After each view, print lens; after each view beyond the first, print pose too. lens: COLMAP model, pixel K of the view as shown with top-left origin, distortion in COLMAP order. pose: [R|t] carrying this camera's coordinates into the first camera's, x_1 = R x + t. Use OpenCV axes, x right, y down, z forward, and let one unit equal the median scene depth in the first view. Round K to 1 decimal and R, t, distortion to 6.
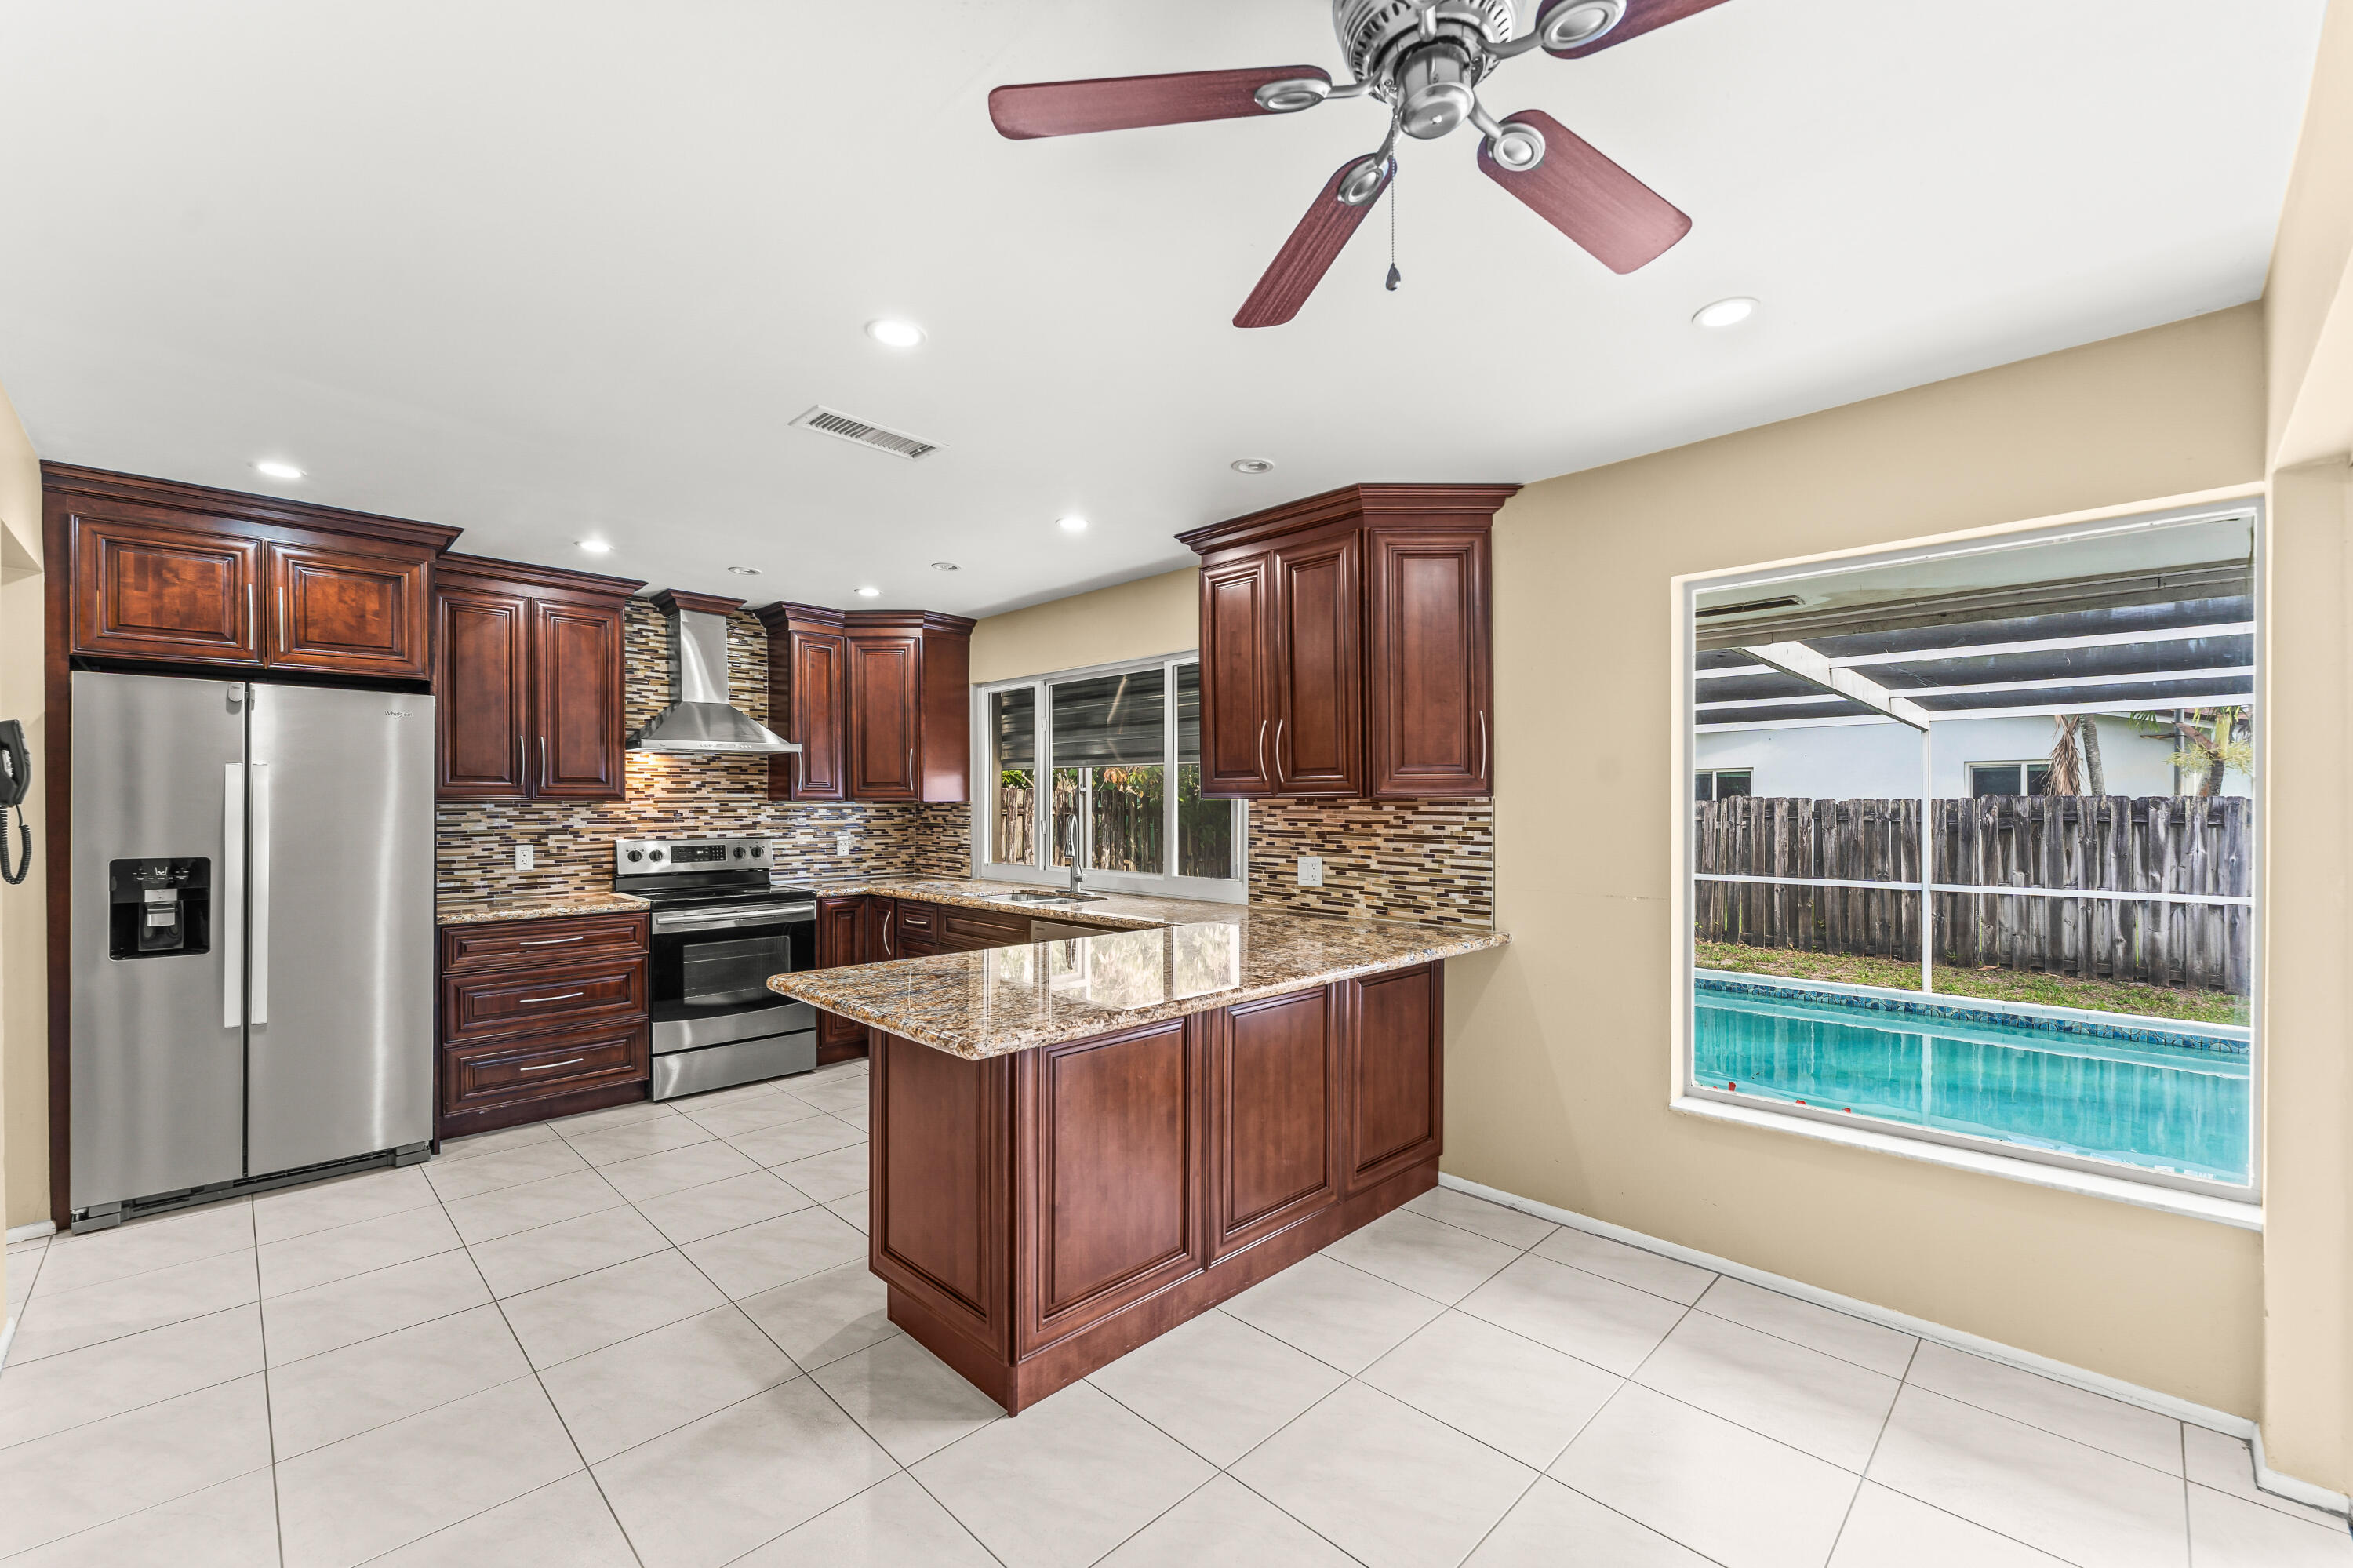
lens RADIAL K [[964.5, 0, 1170.5], [0, 964.5, 805.7], [0, 0, 1]] dist [-0.001119, -0.000239]
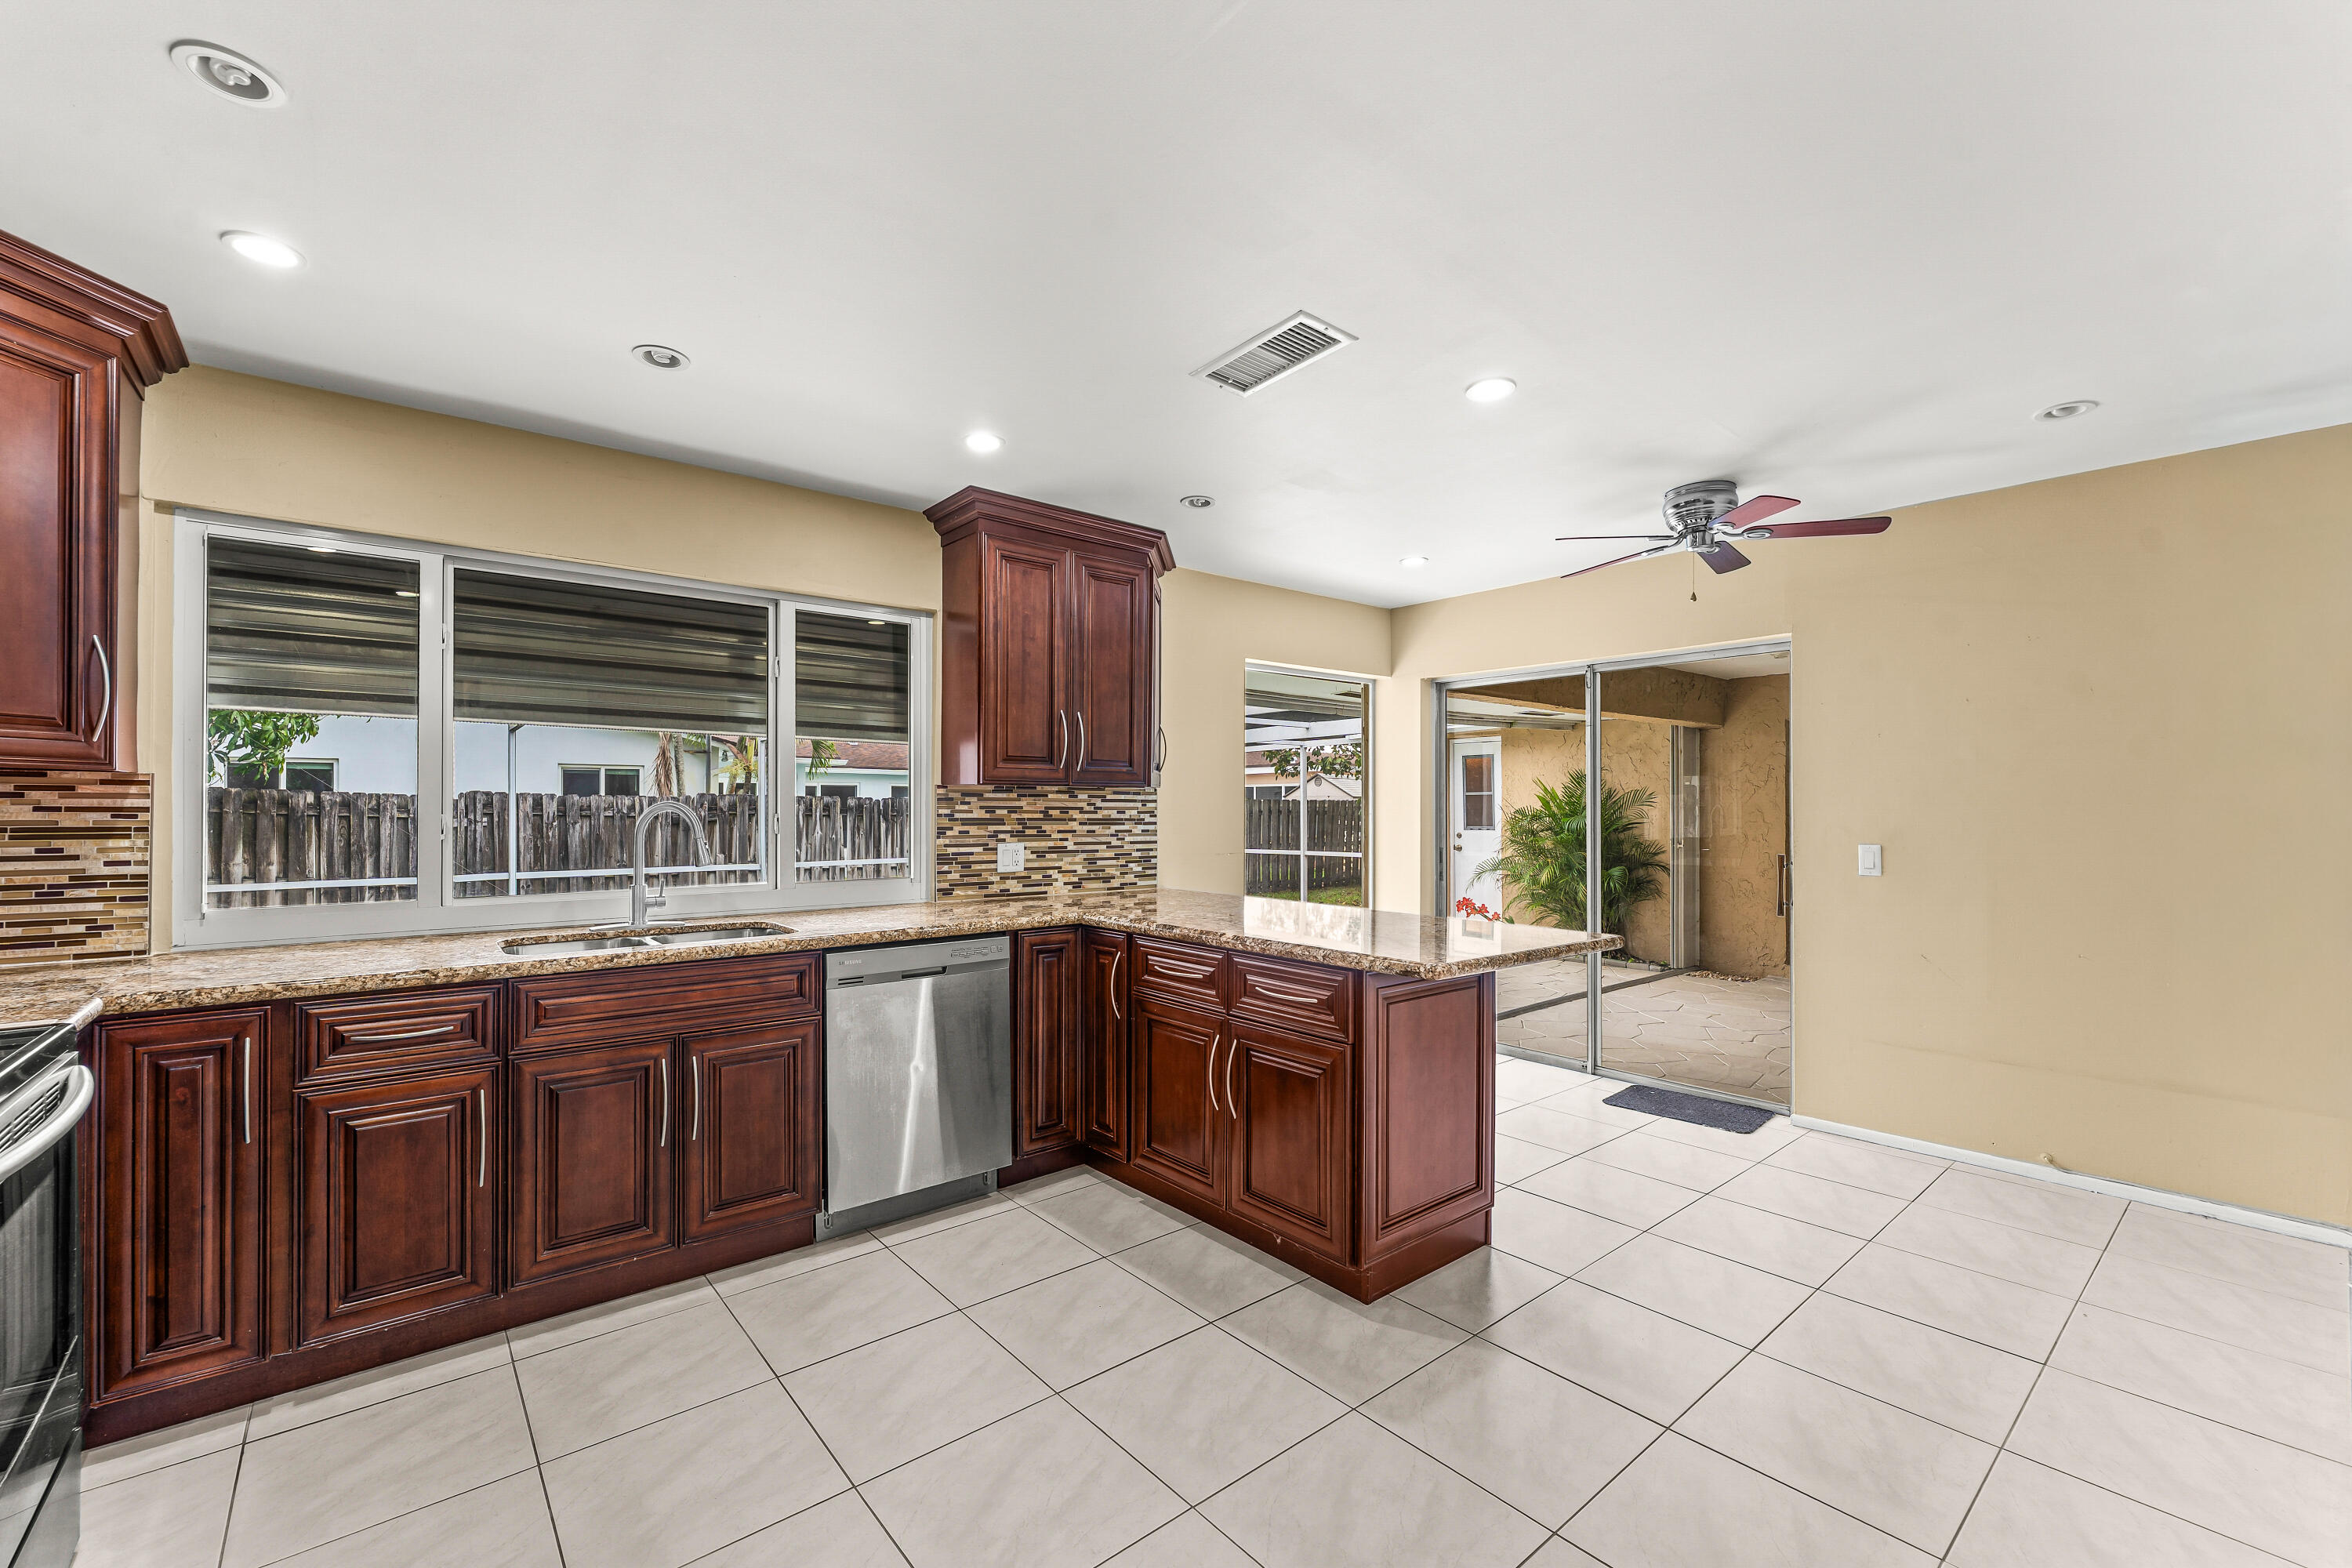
lens RADIAL K [[964.0, 0, 1179.9], [0, 964.0, 802.3], [0, 0, 1]] dist [-0.001119, -0.000239]
pose [[0.085252, 0.004689, 0.996348, -0.817304], [-0.000604, 0.999989, -0.004655, 0.013670], [-0.996359, -0.000205, 0.085254, 0.699501]]
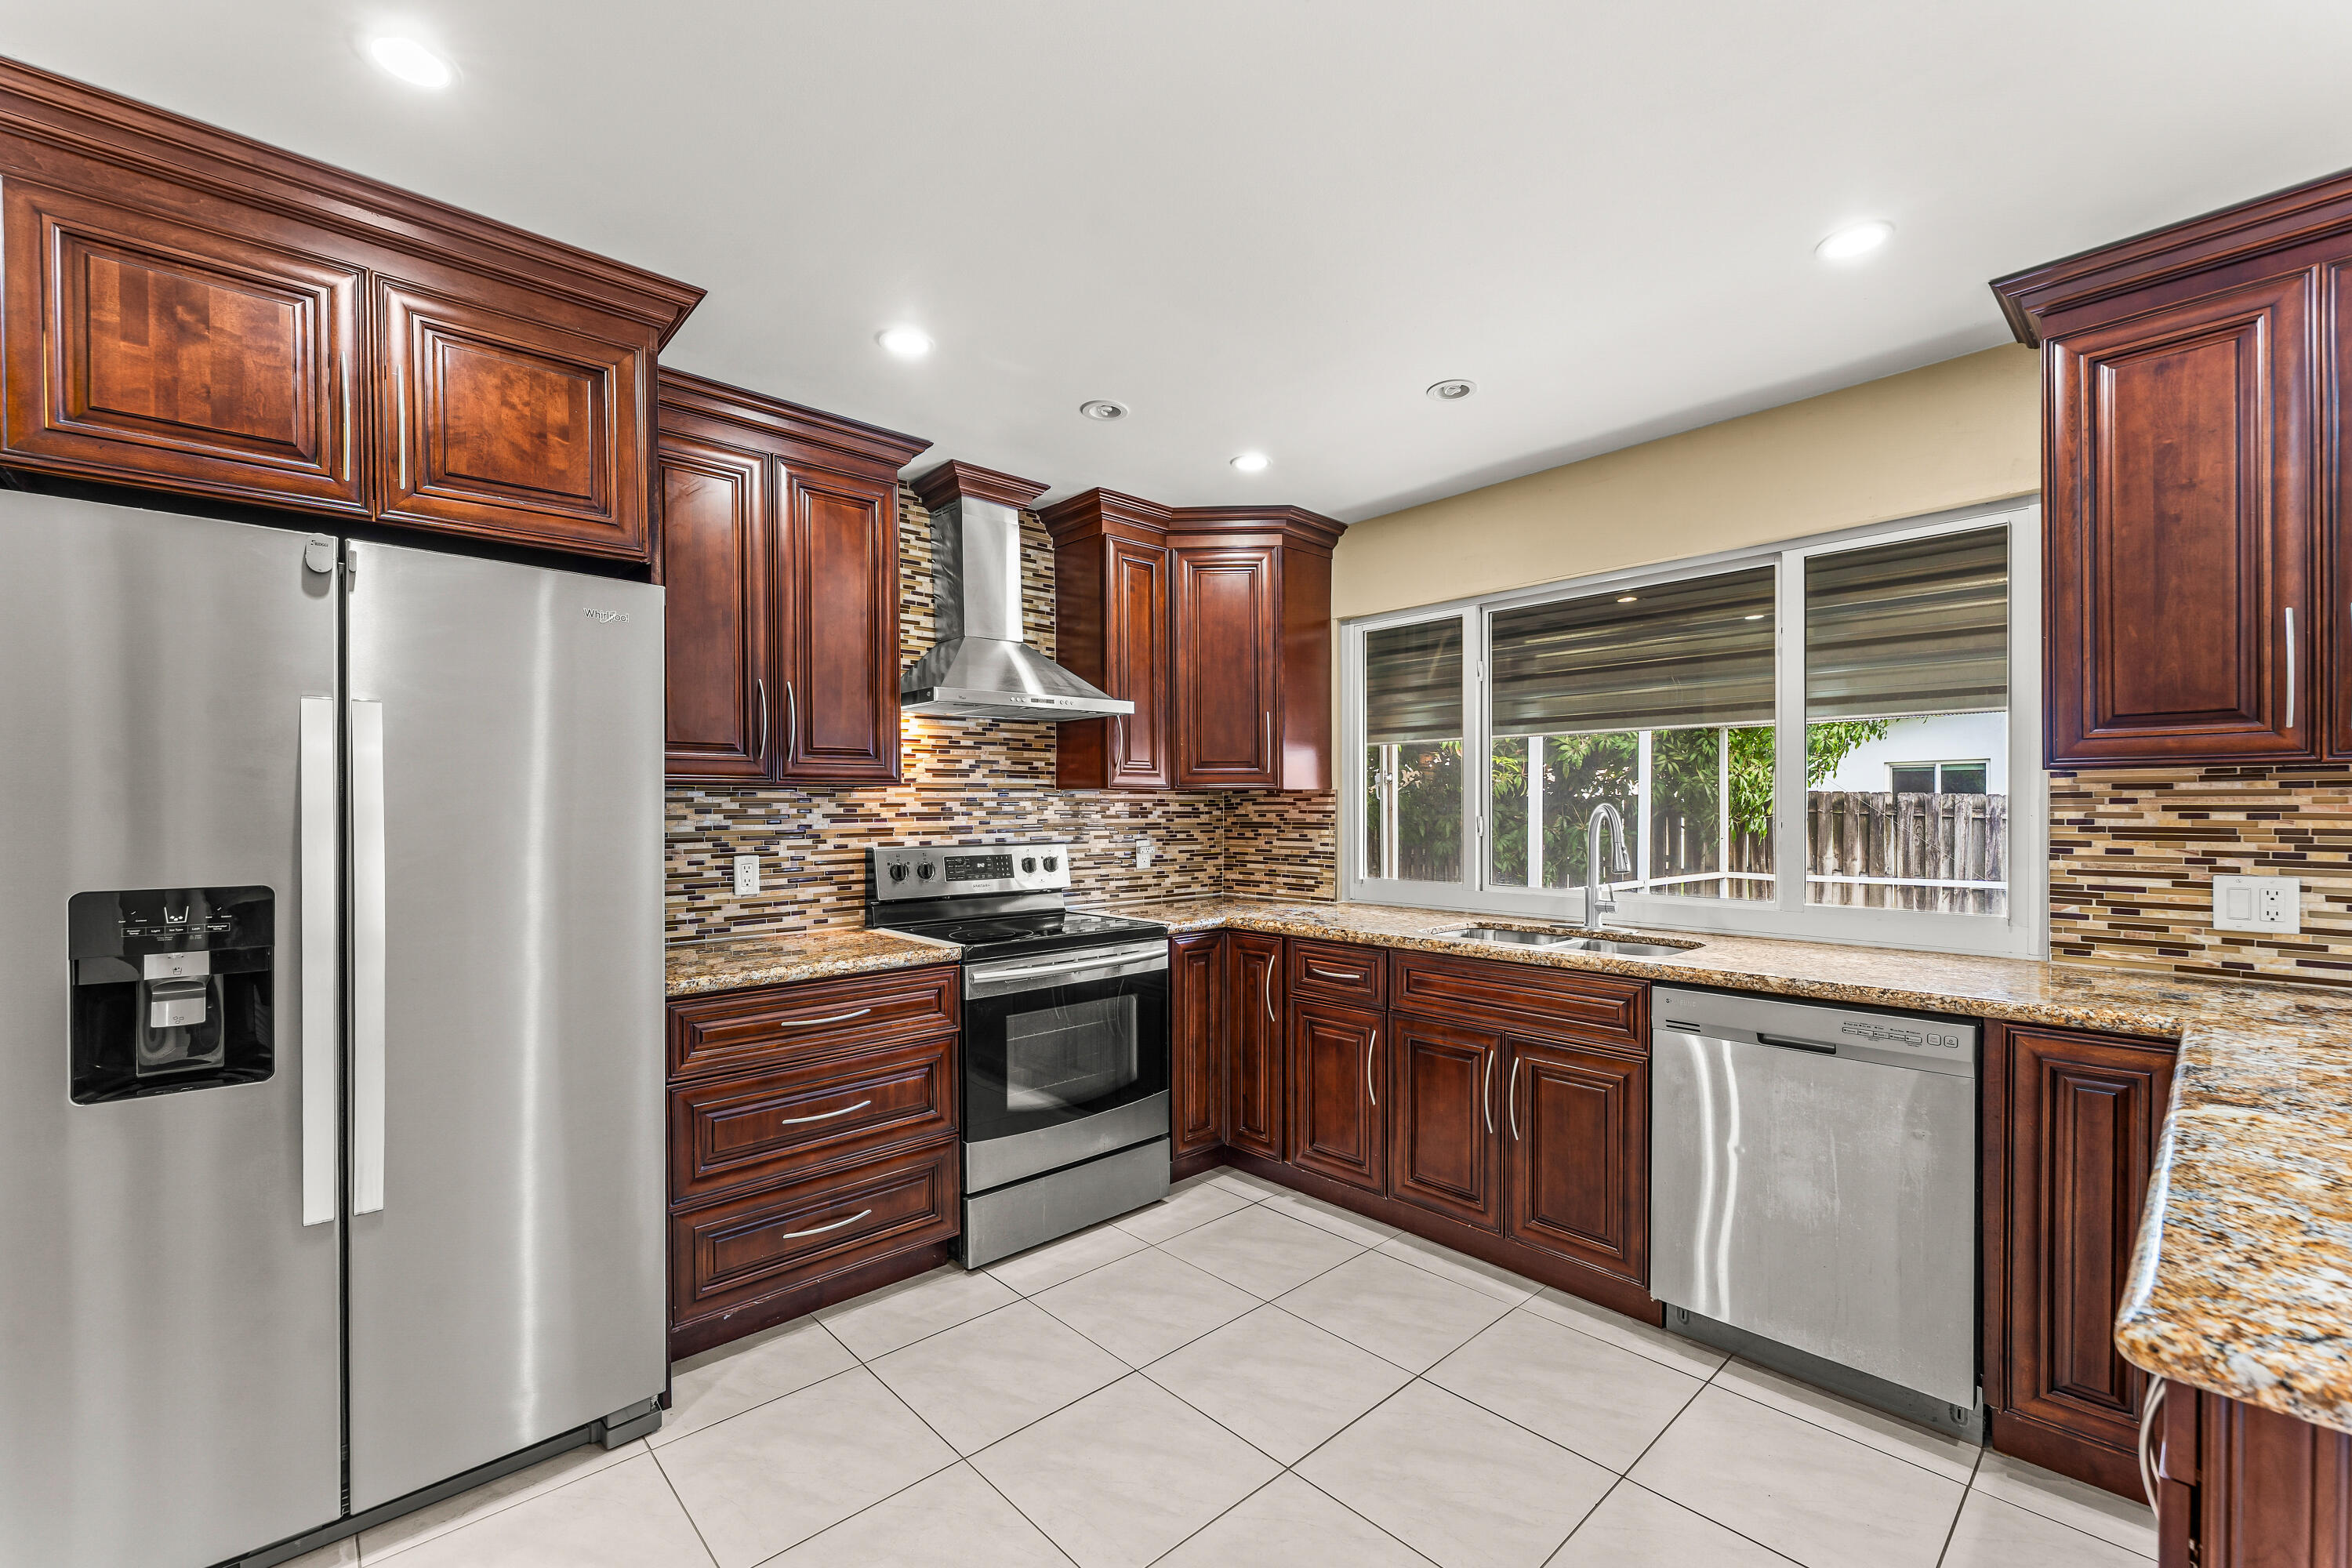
lens RADIAL K [[964.0, 0, 1158.6], [0, 964.0, 814.5], [0, 0, 1]] dist [-0.001119, -0.000239]
pose [[0.998974, -0.003789, -0.045129, -0.416039], [0.004006, 0.999981, 0.004728, 0.013021], [0.045110, -0.004904, 0.998970, 0.420873]]
